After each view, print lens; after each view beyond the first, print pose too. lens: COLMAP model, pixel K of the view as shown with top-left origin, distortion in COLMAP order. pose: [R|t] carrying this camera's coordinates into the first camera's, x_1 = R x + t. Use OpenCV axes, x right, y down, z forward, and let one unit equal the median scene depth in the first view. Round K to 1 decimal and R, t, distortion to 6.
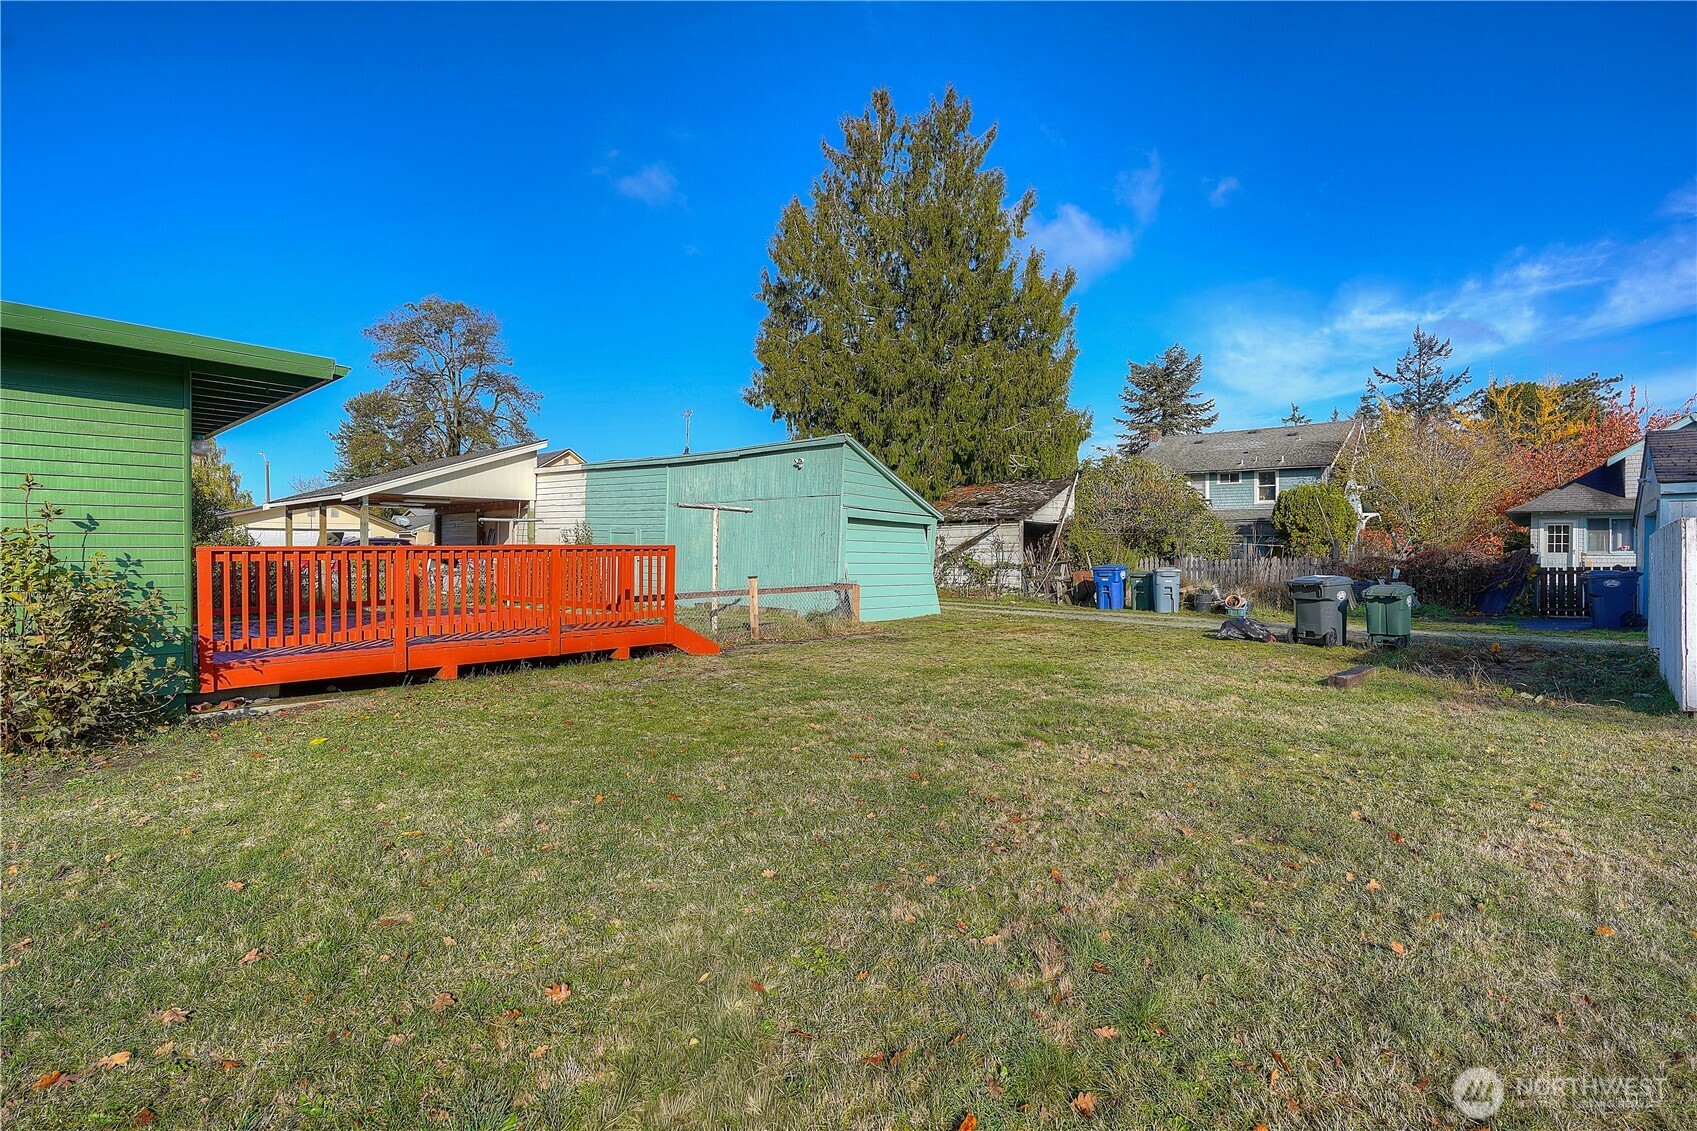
lens RADIAL K [[831.2, 0, 852.4], [0, 831.2, 570.9], [0, 0, 1]] dist [-0.023629, -0.000661]
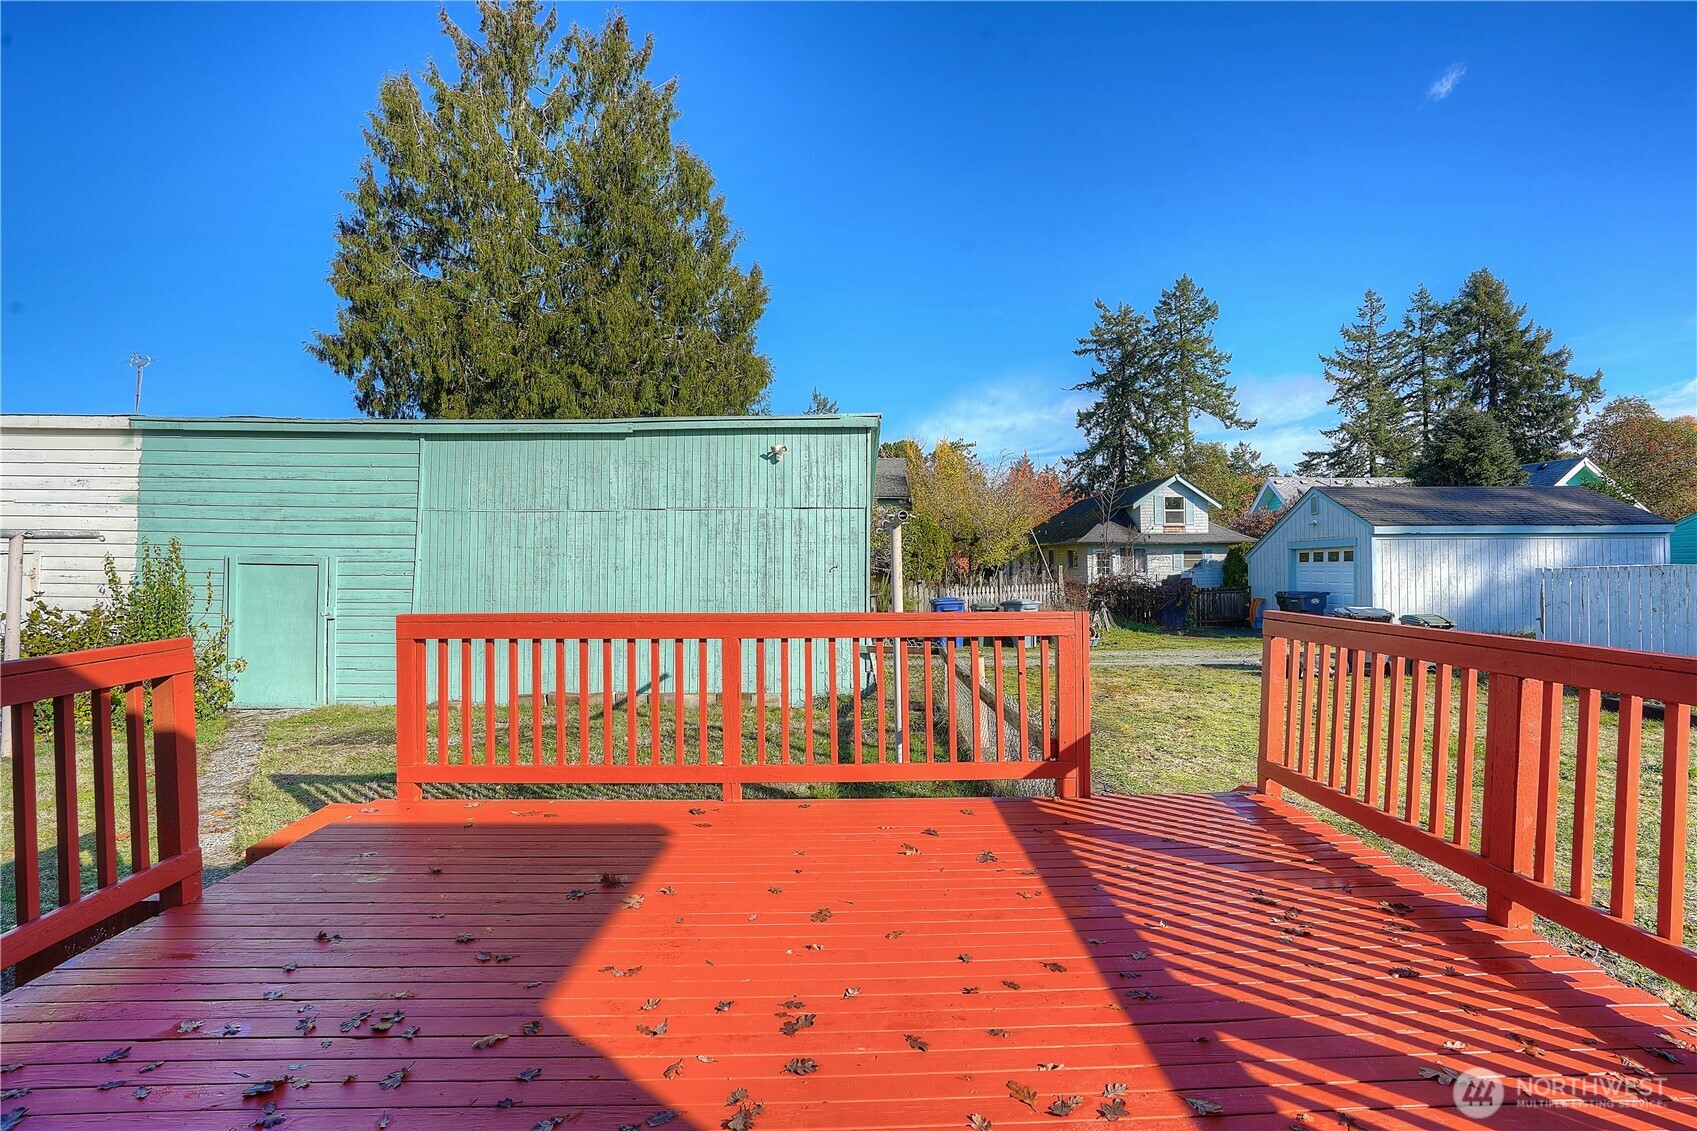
lens RADIAL K [[783.0, 0, 862.0], [0, 783.0, 565.2], [0, 0, 1]] dist [-0.050529, 0.007688]
pose [[0.744593, -0.005377, 0.667497, -0.207663], [0.023307, 0.999567, -0.017948, -0.020293], [-0.667111, 0.028921, 0.744396, 0.290452]]
